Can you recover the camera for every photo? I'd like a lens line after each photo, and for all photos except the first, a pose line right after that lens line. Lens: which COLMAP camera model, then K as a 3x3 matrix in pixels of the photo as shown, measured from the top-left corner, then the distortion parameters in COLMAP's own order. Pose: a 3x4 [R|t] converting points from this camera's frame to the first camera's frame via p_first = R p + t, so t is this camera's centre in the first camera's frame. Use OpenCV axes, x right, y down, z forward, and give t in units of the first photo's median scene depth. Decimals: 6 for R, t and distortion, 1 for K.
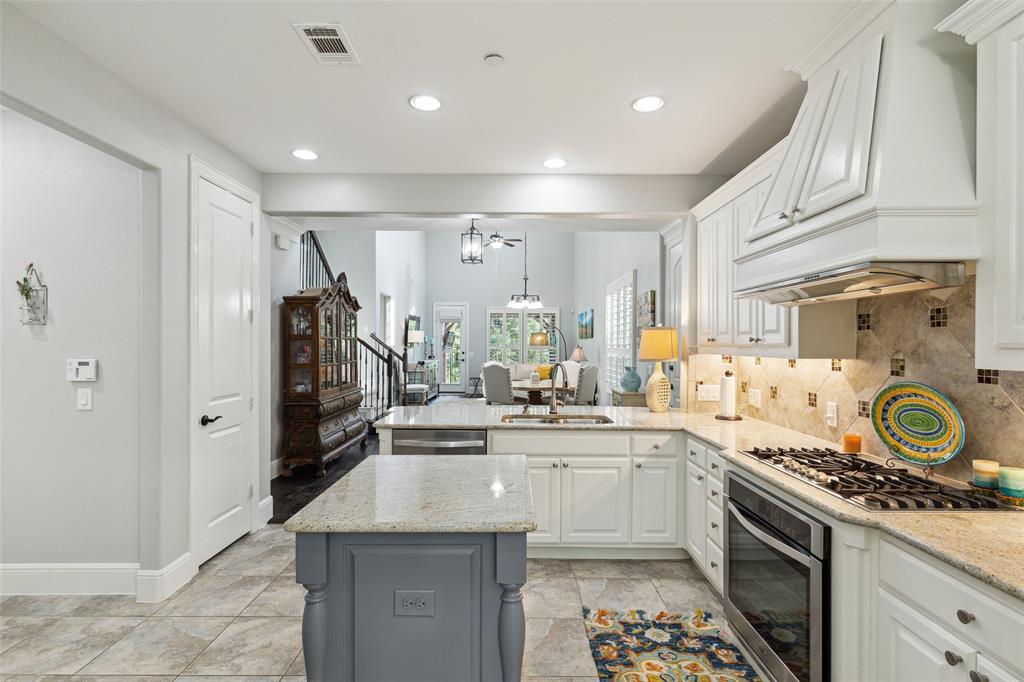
lens RADIAL K [[495.4, 0, 512.6], [0, 495.4, 344.6], [0, 0, 1]] dist [-0.000331, -0.000022]
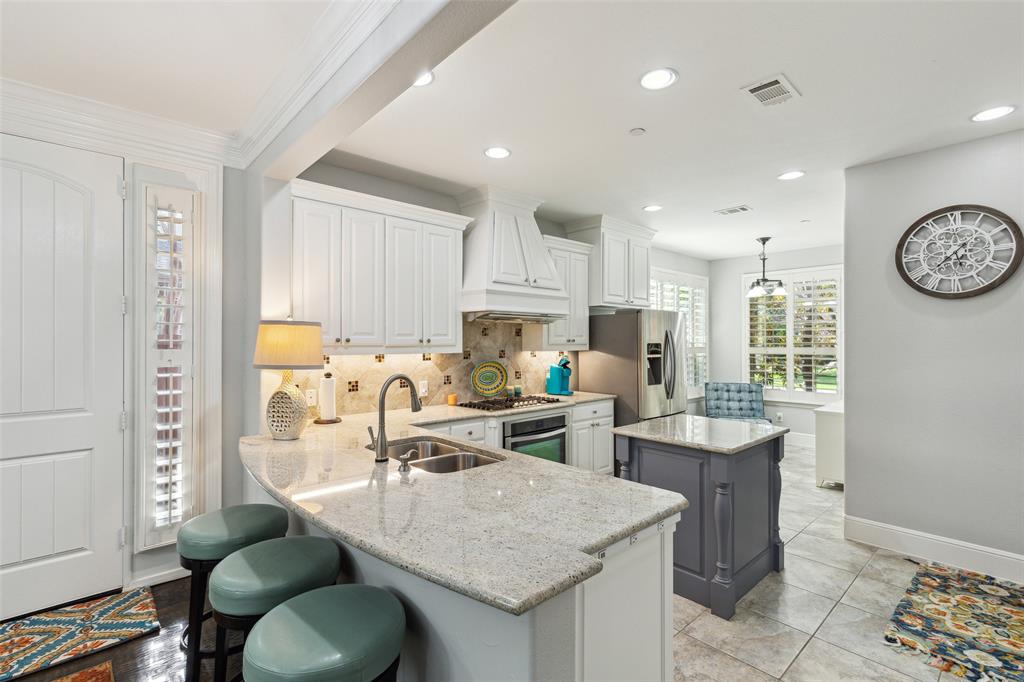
lens RADIAL K [[467.6, 0, 518.3], [0, 467.6, 341.8], [0, 0, 1]] dist [0.008226, -0.000562]
pose [[-0.681011, 0.000573, 0.732273, -0.649191], [0.001996, 0.999997, 0.001073, -0.007354], [-0.732270, 0.002192, -0.681011, 1.824754]]
